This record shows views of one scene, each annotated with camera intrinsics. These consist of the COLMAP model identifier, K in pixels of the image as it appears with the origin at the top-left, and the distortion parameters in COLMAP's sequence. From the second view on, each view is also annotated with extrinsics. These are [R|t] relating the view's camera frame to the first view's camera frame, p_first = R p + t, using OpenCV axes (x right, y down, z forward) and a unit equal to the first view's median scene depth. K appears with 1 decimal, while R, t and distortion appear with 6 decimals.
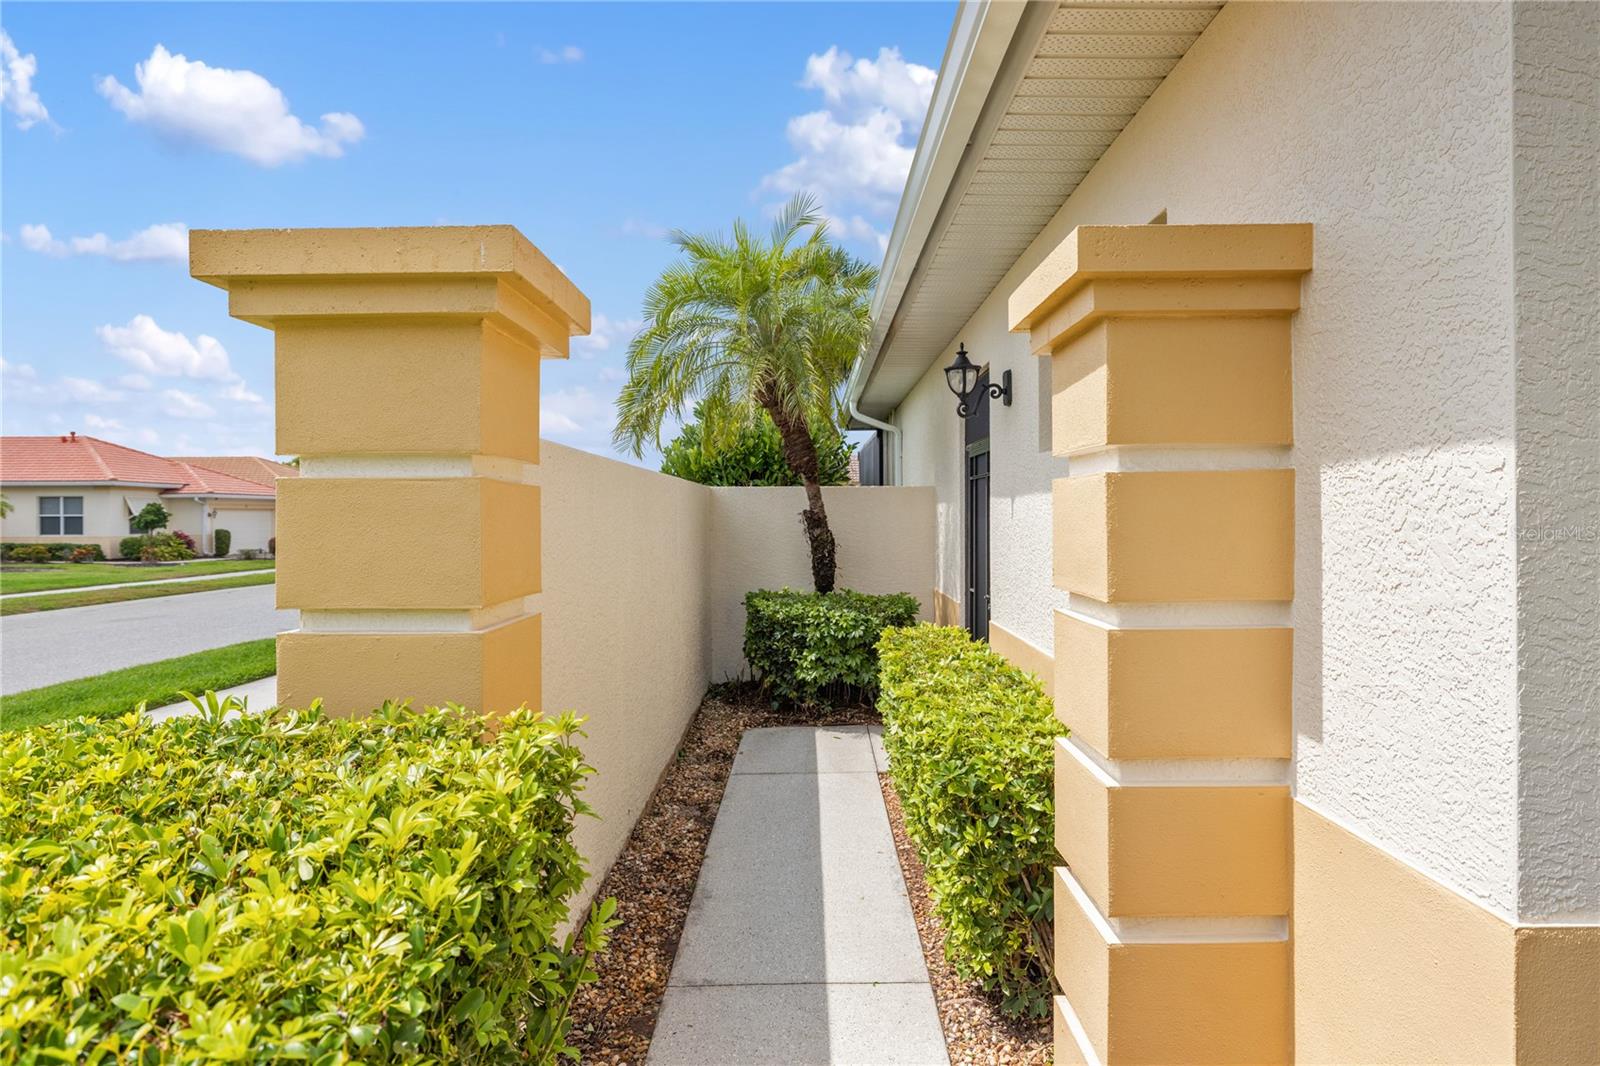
lens RADIAL K [[956.3, 0, 800.0], [0, 956.3, 533.0], [0, 0, 1]] dist [0.000058, -0.000008]
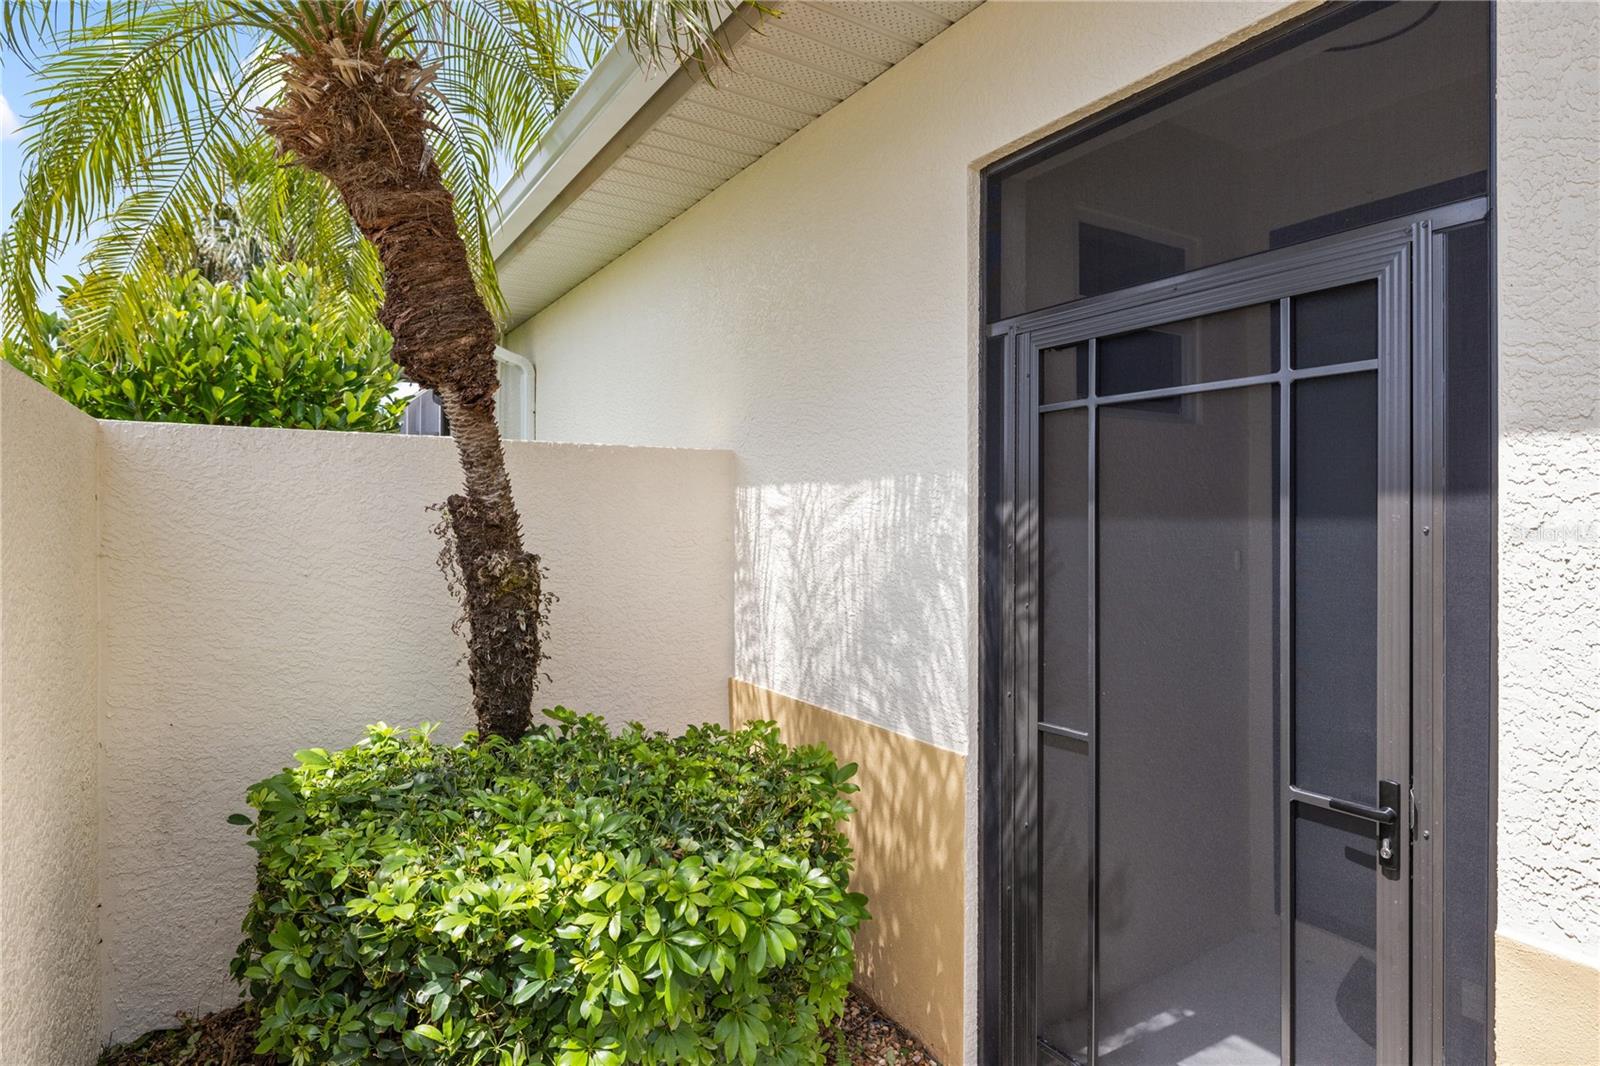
lens RADIAL K [[866.1, 0, 801.3], [0, 866.1, 513.8], [0, 0, 1]] dist [-0.000552, -0.000043]
pose [[0.835450, 0.004283, 0.549549, -0.060000], [0.007116, 0.999801, -0.018610, -0.011271], [-0.549520, 0.019458, 0.835254, 0.672751]]
